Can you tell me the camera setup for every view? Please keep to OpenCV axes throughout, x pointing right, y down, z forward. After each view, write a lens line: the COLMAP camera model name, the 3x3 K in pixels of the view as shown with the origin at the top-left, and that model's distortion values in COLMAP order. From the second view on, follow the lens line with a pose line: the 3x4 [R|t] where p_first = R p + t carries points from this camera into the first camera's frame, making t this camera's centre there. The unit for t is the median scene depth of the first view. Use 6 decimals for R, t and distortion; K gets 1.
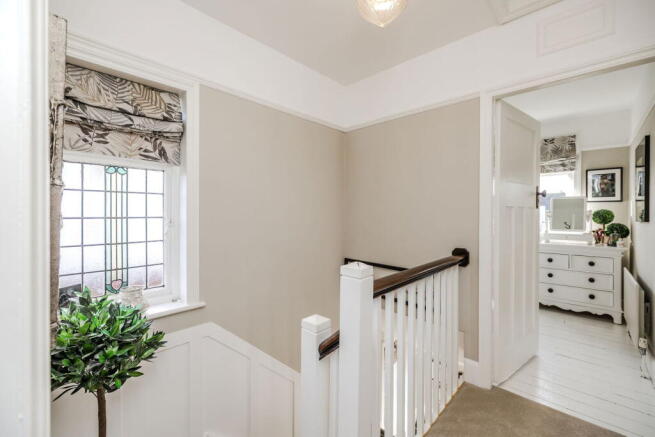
lens RADIAL K [[278.3, 0, 318.9], [0, 278.3, 214.5], [0, 0, 1]] dist [-0.000876, 0.000050]
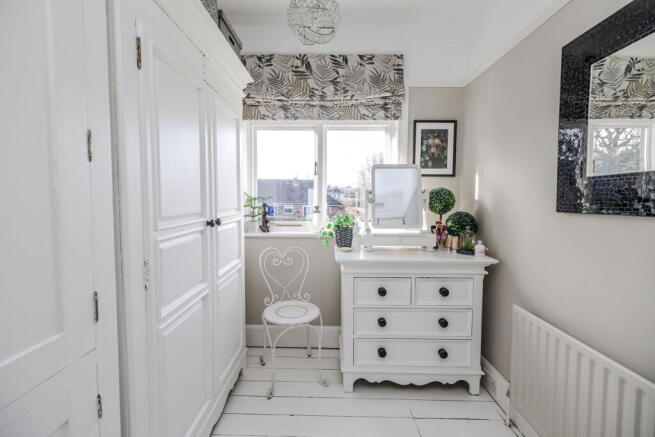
lens RADIAL K [[278.3, 0, 318.9], [0, 278.3, 214.5], [0, 0, 1]] dist [-0.000876, 0.000050]
pose [[0.740066, -0.037769, 0.671473, 0.434184], [-0.000103, 0.998415, 0.056272, 0.003873], [-0.672534, -0.041714, 0.738890, 0.727178]]
